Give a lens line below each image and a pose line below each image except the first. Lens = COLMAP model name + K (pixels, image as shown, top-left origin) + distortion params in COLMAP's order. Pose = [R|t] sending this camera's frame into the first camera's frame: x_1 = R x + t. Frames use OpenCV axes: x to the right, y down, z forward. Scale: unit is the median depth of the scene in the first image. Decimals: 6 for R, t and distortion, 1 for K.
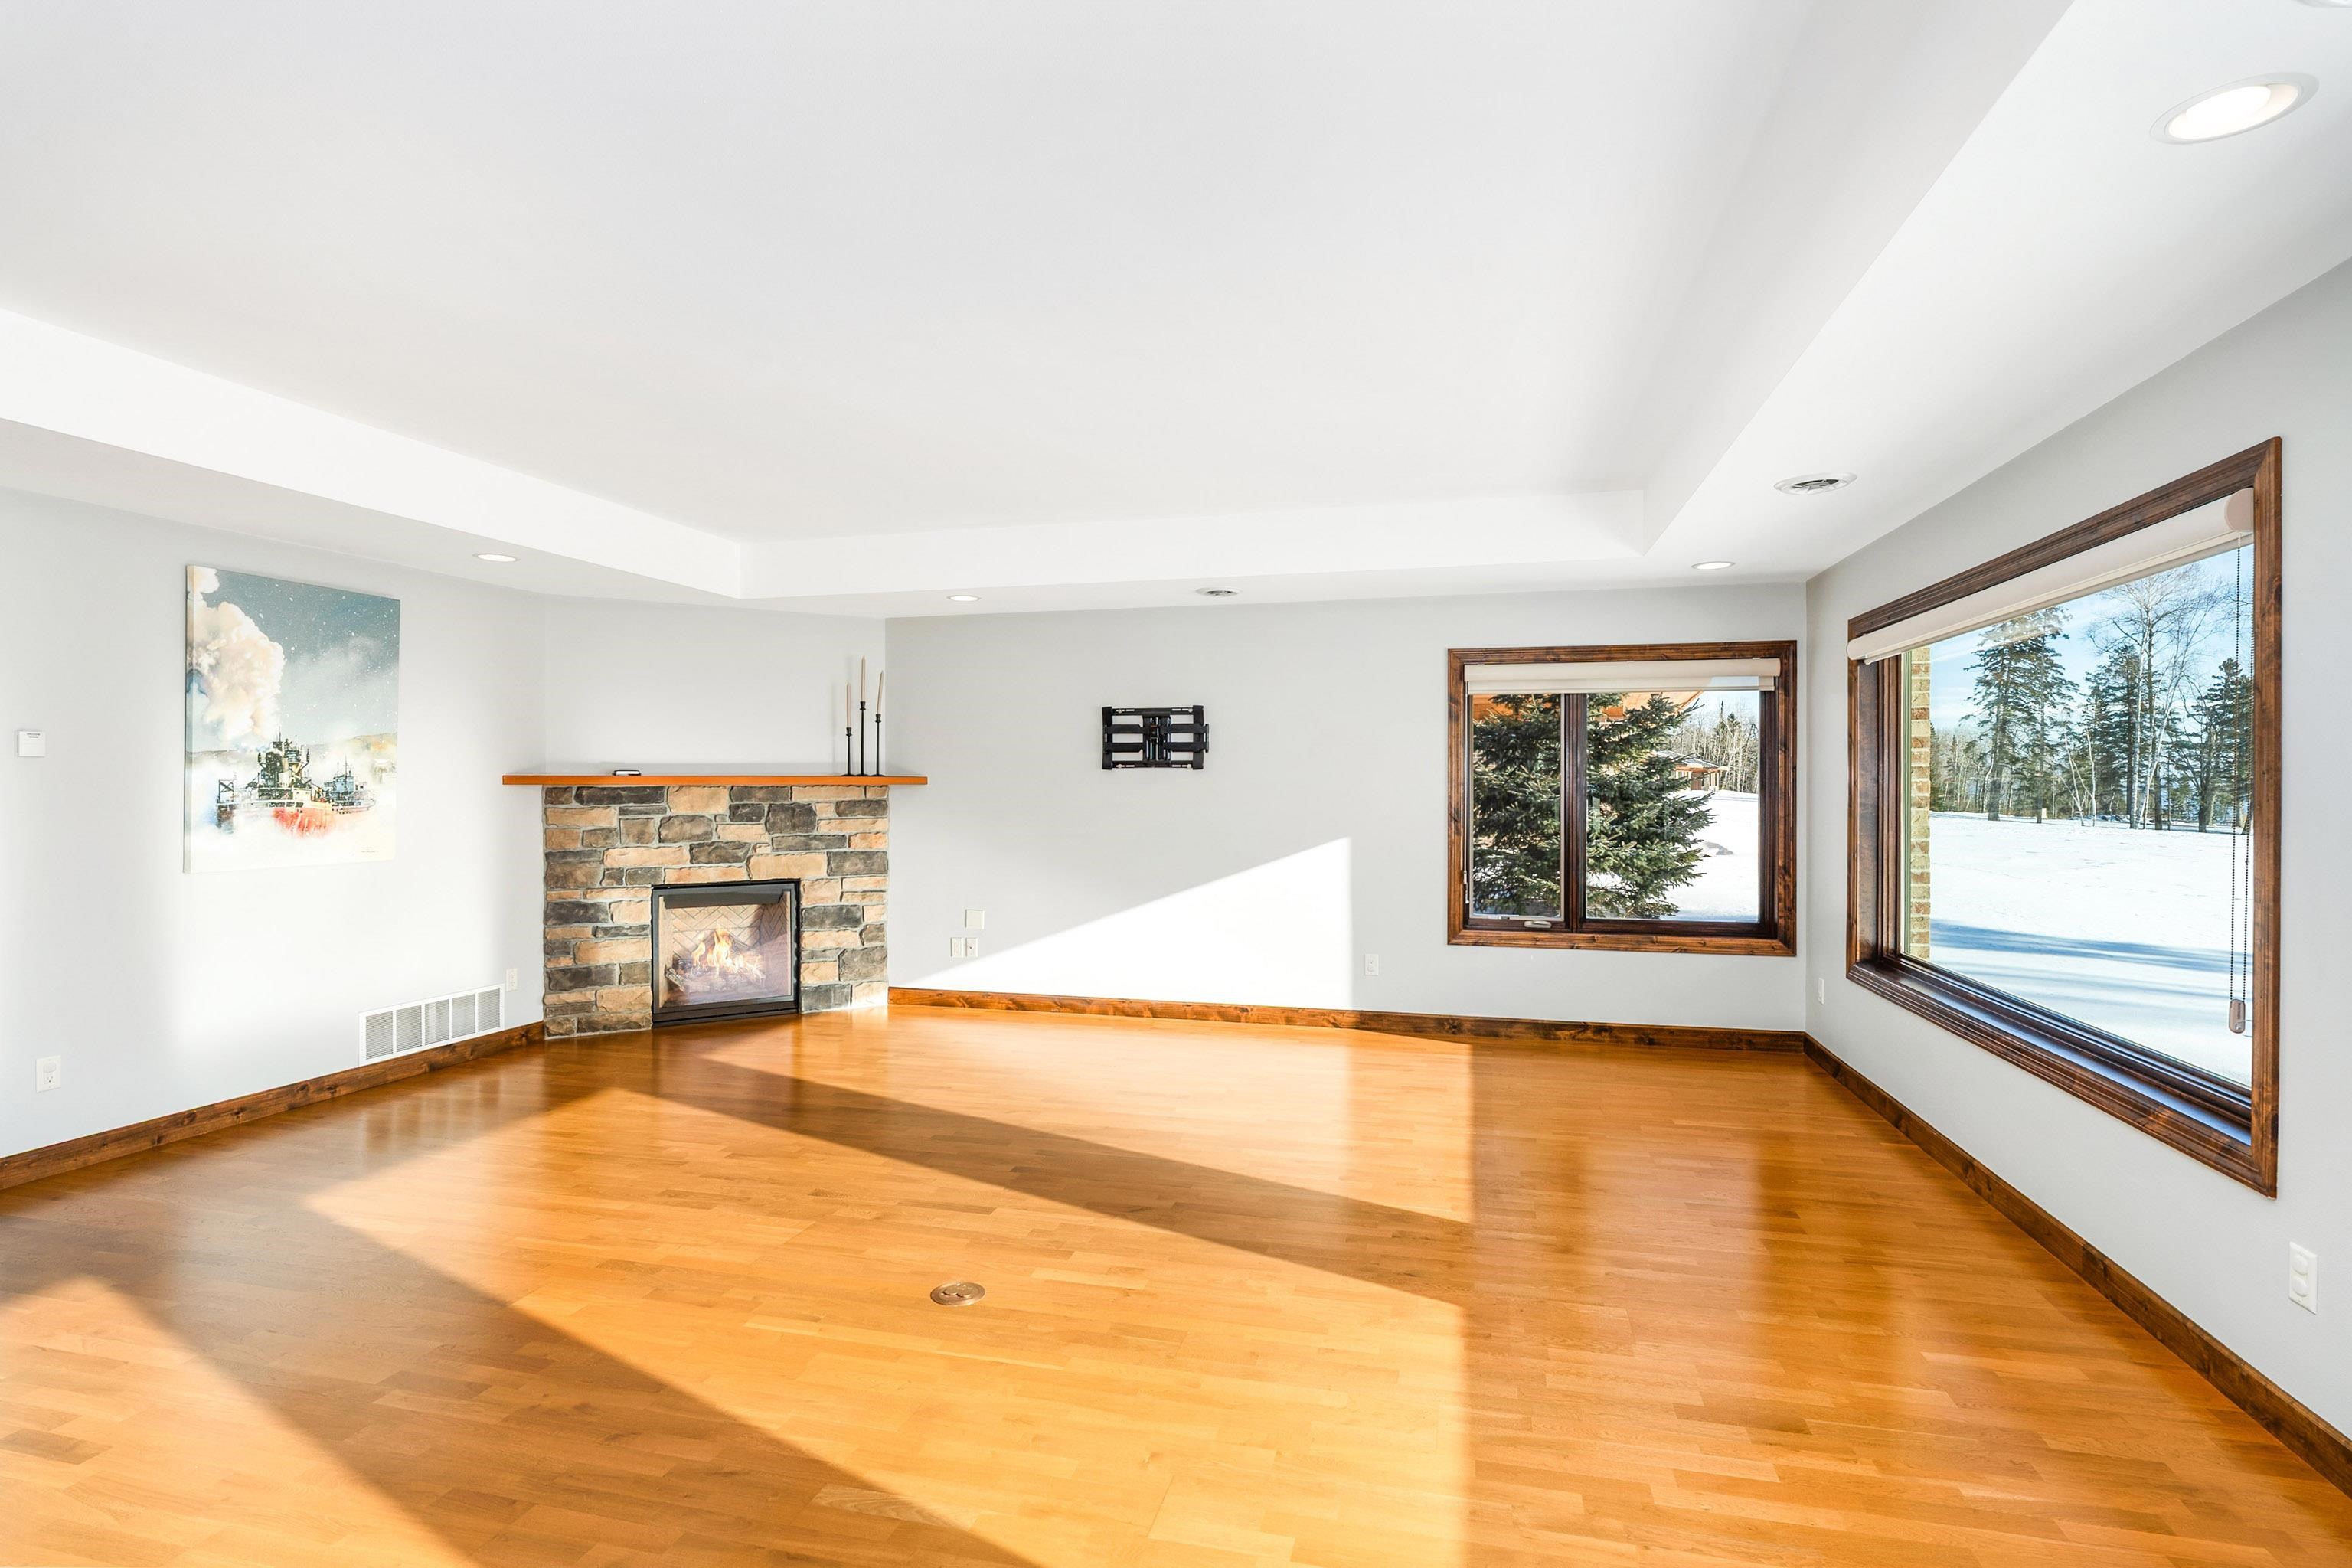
lens RADIAL K [[1129.9, 0, 1190.3], [0, 1129.9, 791.8], [0, 0, 1]] dist [0.000665, 0.000942]
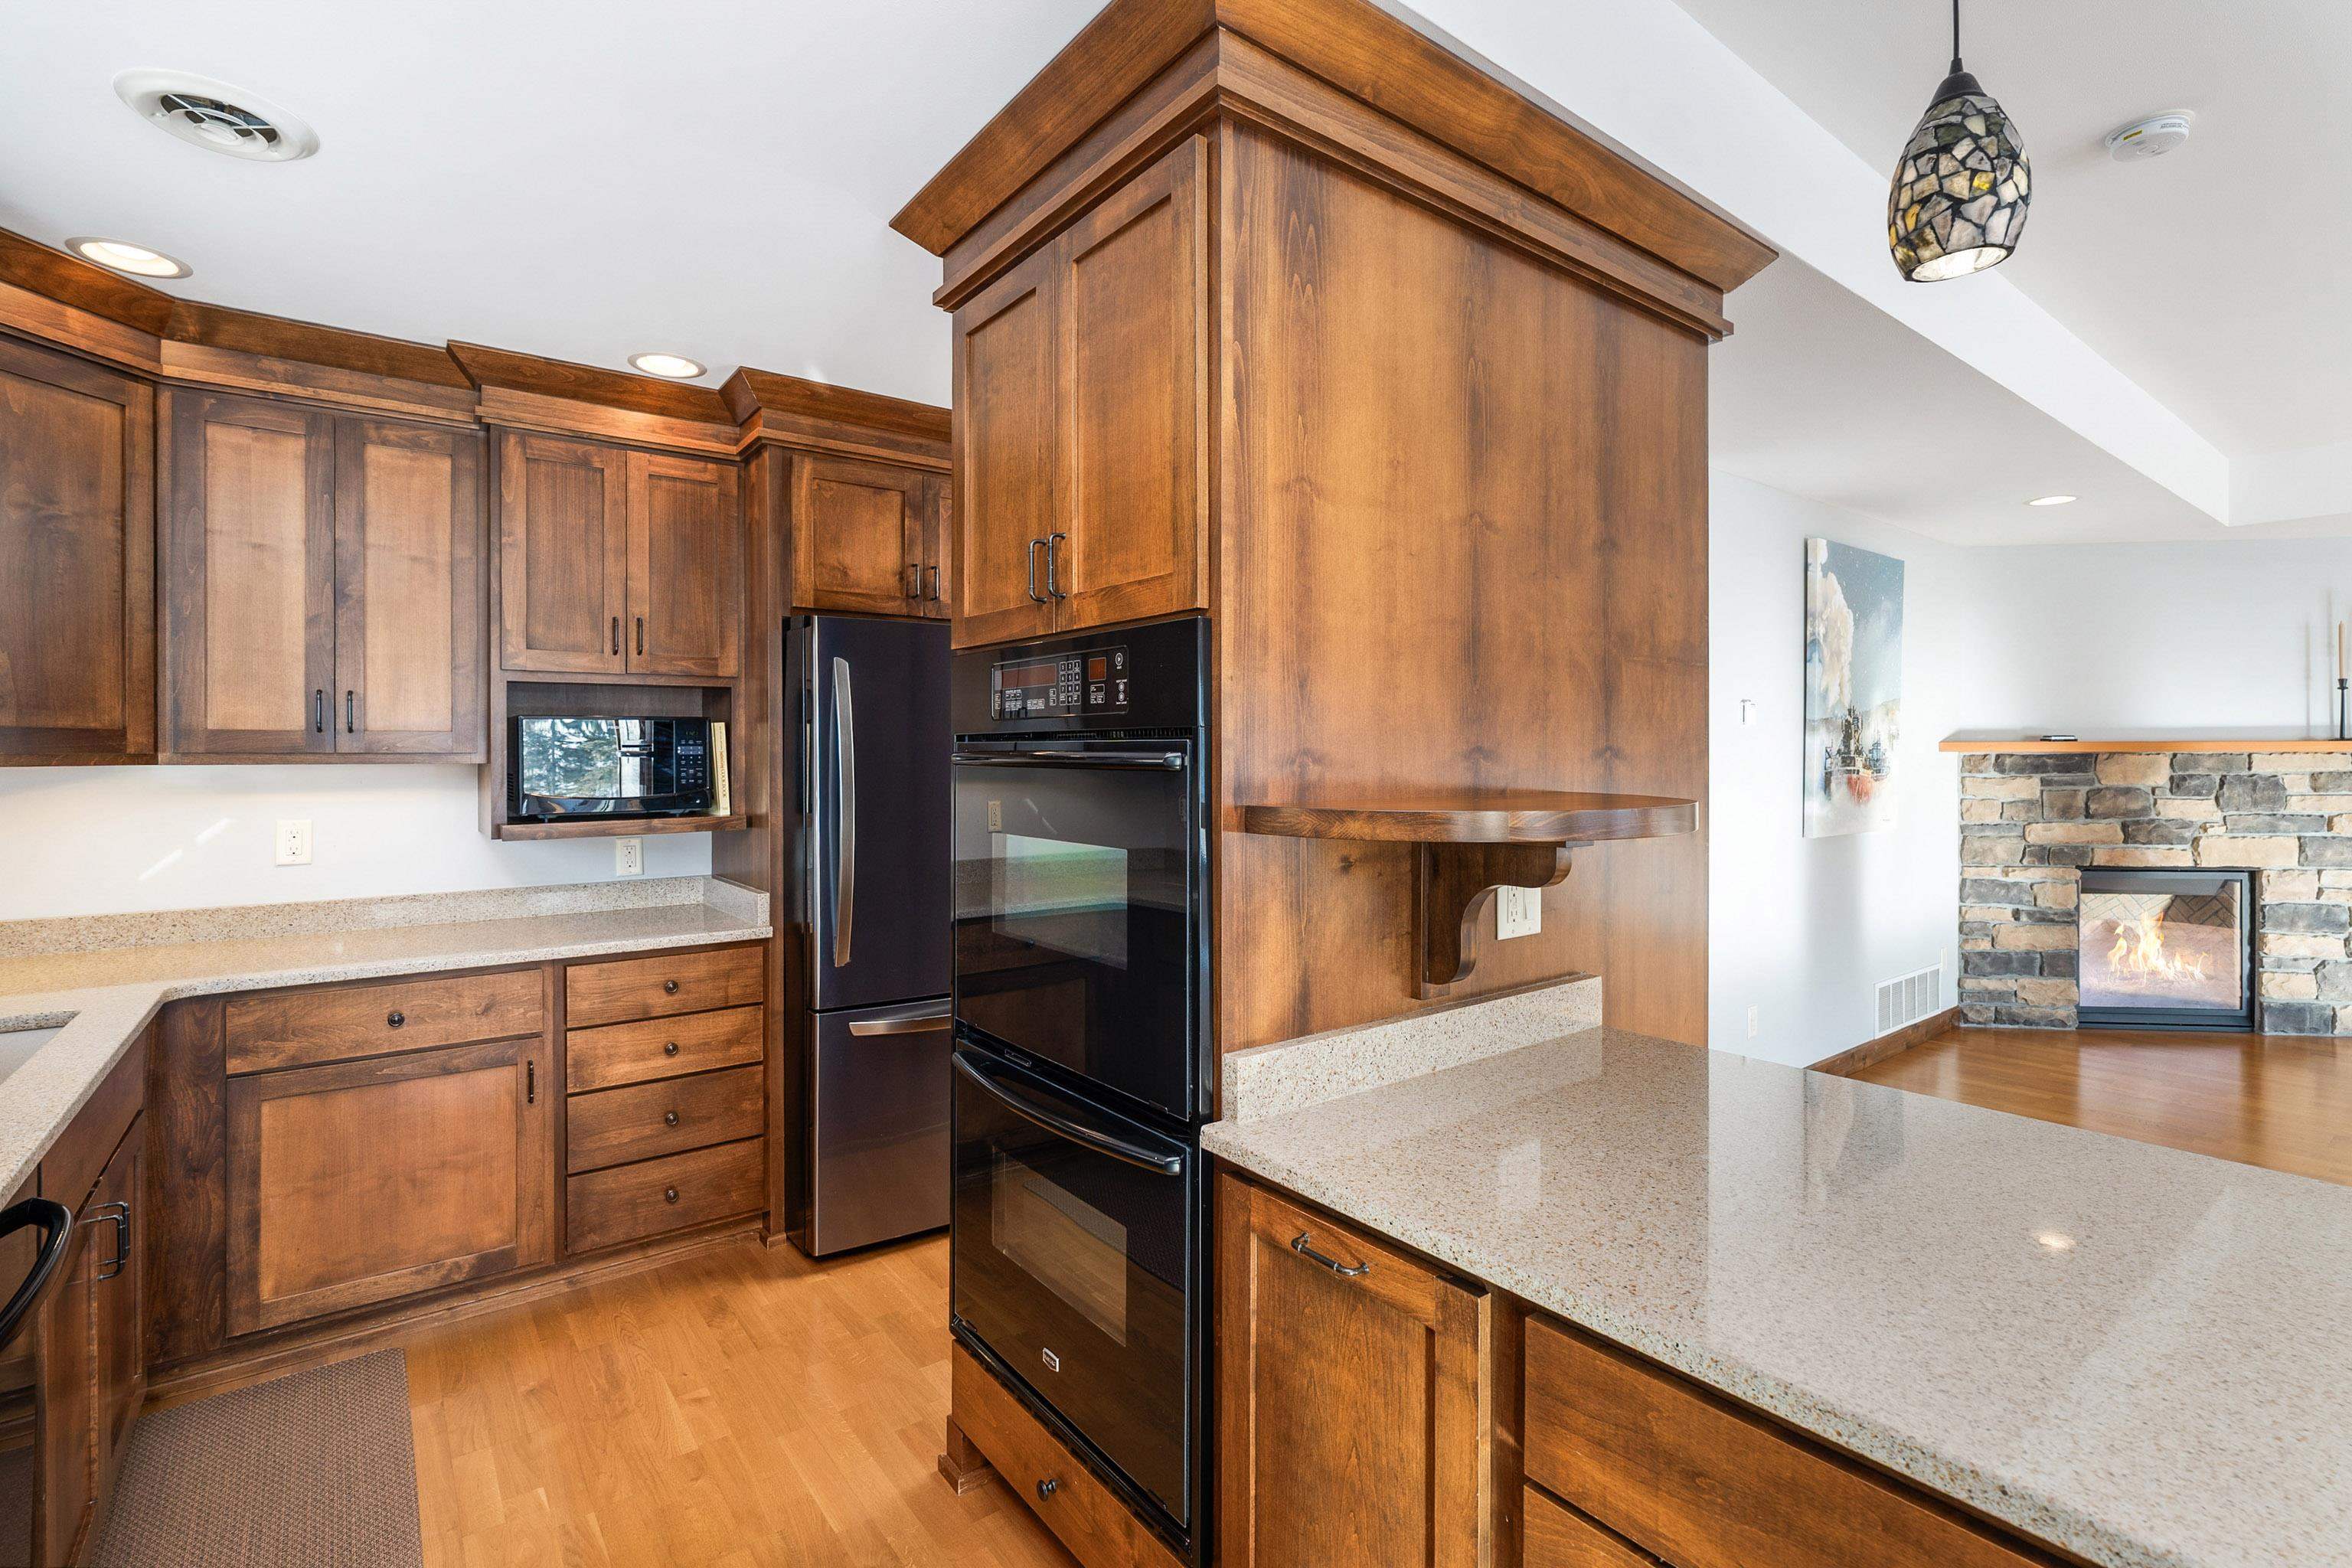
lens RADIAL K [[1078.5, 0, 1156.3], [0, 1078.5, 762.2], [0, 0, 1]] dist [-0.010005, 0.003840]
pose [[0.770993, 0.005655, -0.636819, -0.498390], [-0.003024, 0.999982, 0.005218, -0.000107], [0.636837, -0.002097, 0.770996, -0.095208]]
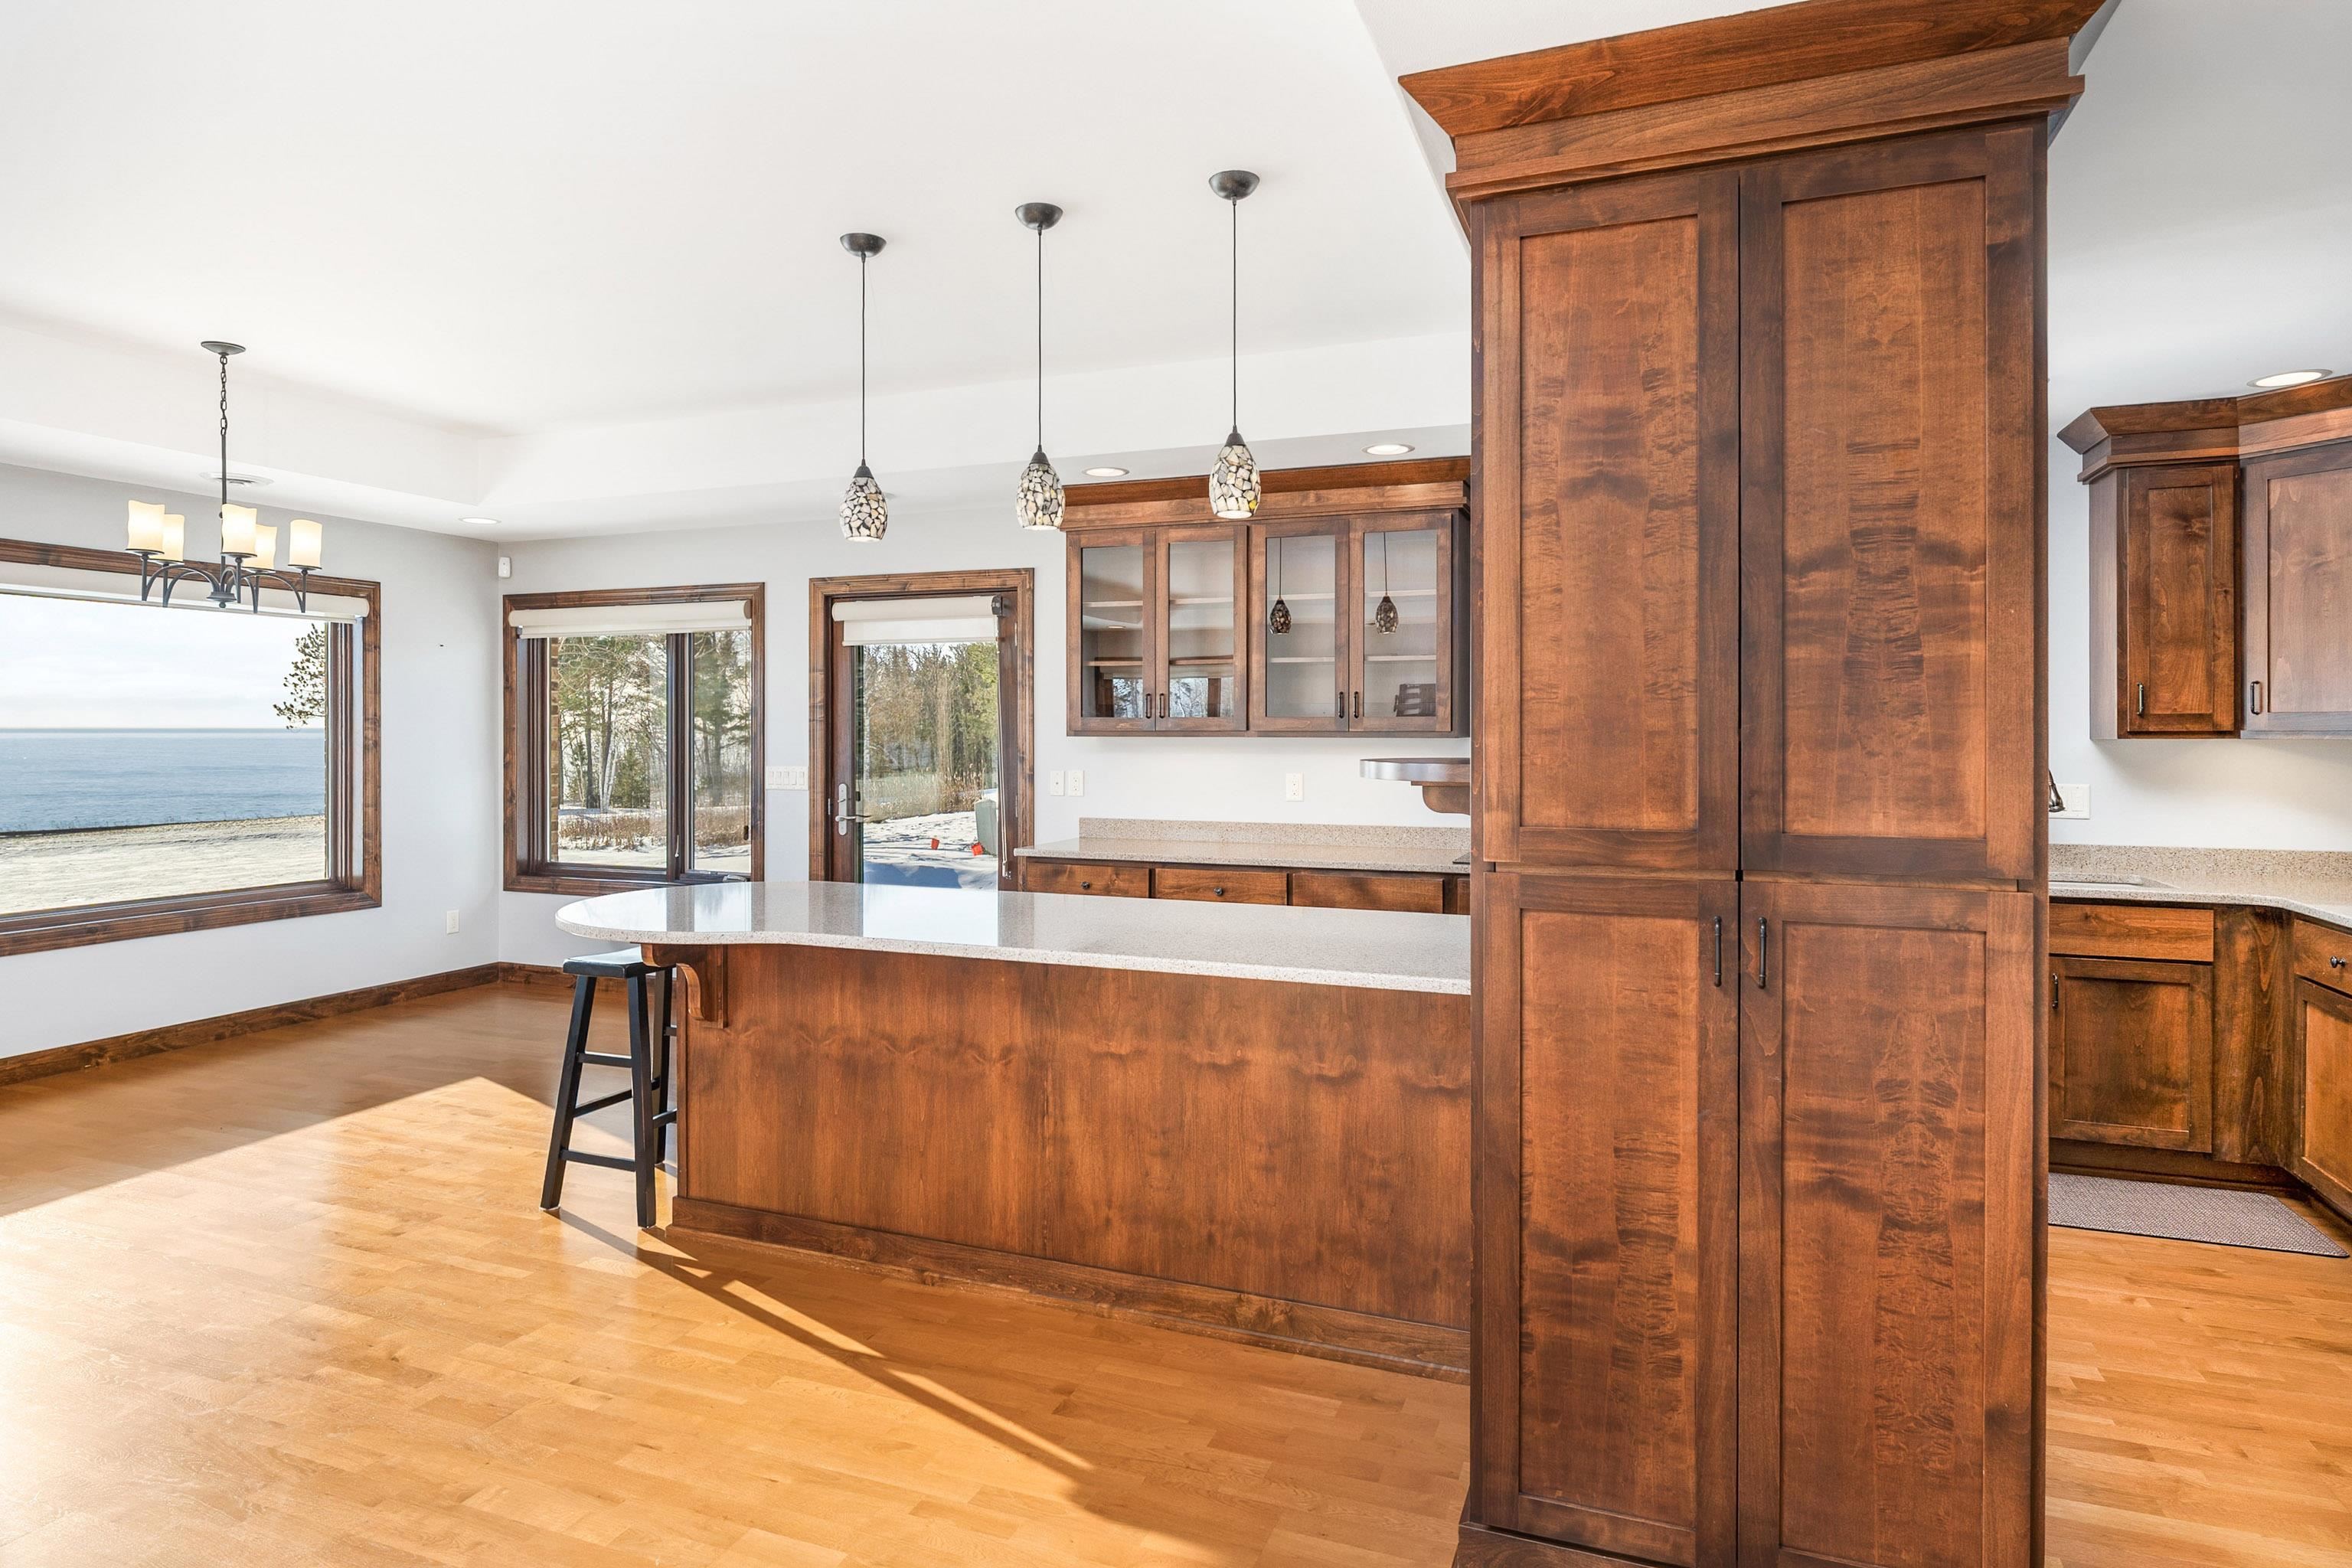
lens RADIAL K [[1339.3, 0, 1143.6], [0, 1339.3, 732.3], [0, 0, 1]] dist [-0.016113, 0.005157]
pose [[-0.990024, 0.000056, 0.140901, -0.543349], [0.001091, 0.999973, 0.007271, -0.003888], [-0.140897, 0.007352, -0.989997, 0.638313]]
